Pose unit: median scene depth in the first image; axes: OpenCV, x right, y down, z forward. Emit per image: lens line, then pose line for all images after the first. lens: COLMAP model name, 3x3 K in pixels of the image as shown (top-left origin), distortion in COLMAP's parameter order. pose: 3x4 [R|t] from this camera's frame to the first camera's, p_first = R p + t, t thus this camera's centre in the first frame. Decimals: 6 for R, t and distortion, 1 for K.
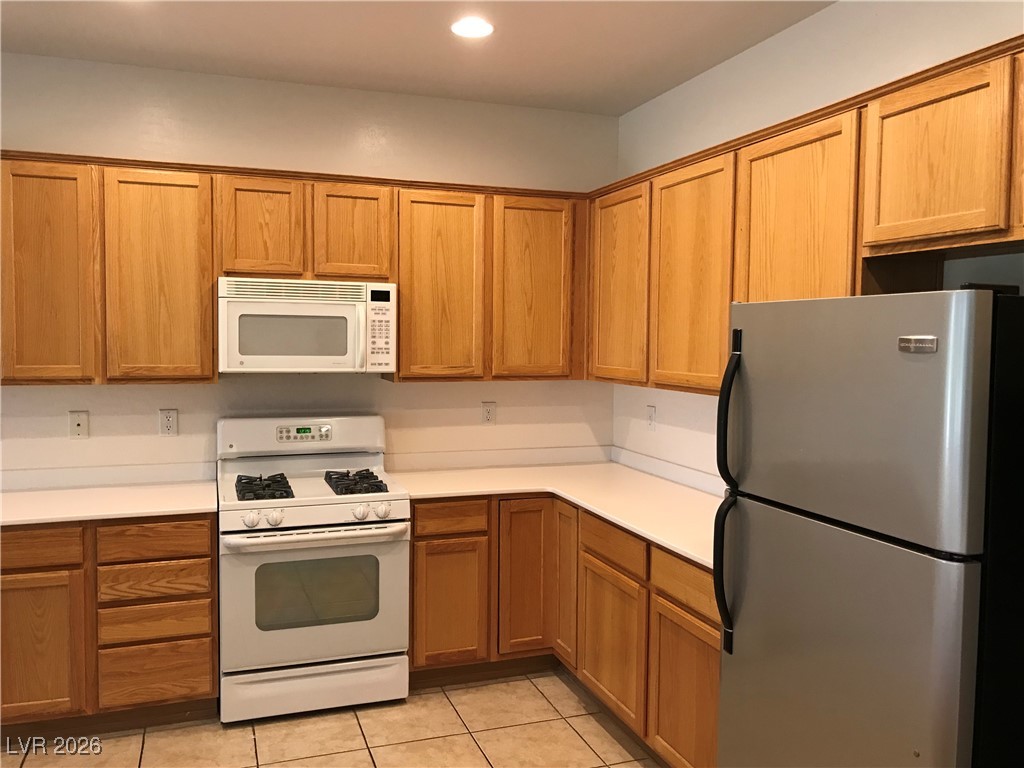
lens RADIAL K [[840.3, 0, 509.7], [0, 840.3, 377.3], [0, 0, 1]] dist [0.077406, -0.162731]
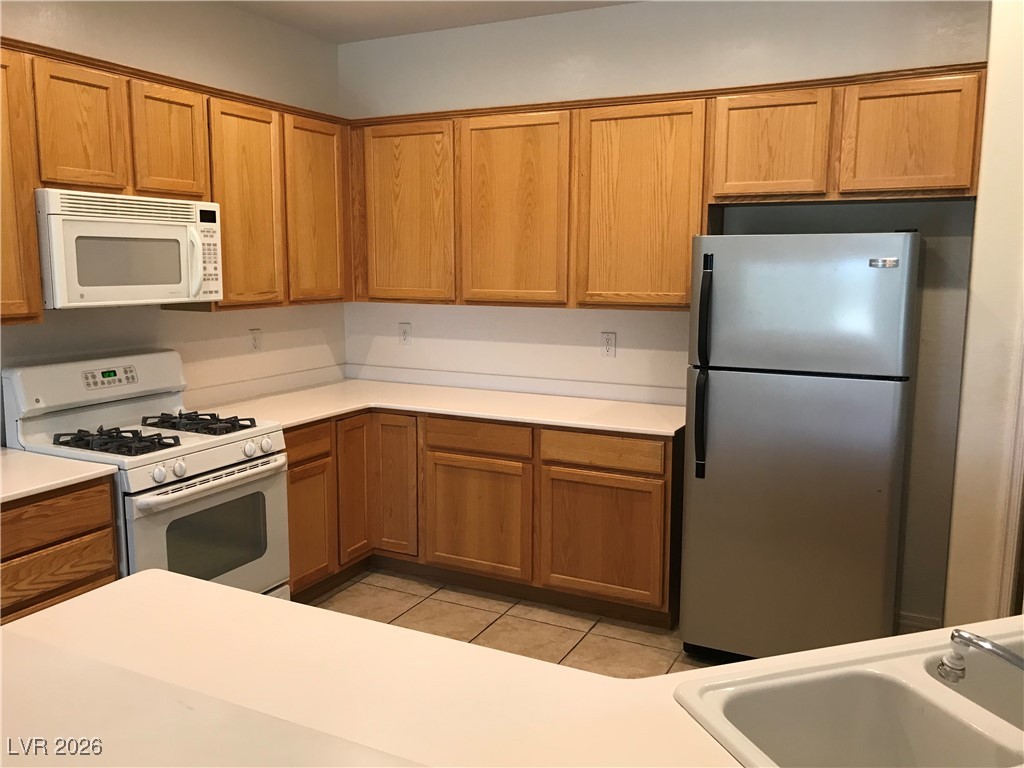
lens RADIAL K [[840.3, 0, 509.7], [0, 840.3, 377.3], [0, 0, 1]] dist [0.077406, -0.162731]
pose [[0.720876, -0.104010, 0.685215, -0.588717], [0.040058, 0.993275, 0.108628, -0.011120], [-0.691905, -0.050859, 0.720195, 0.115371]]
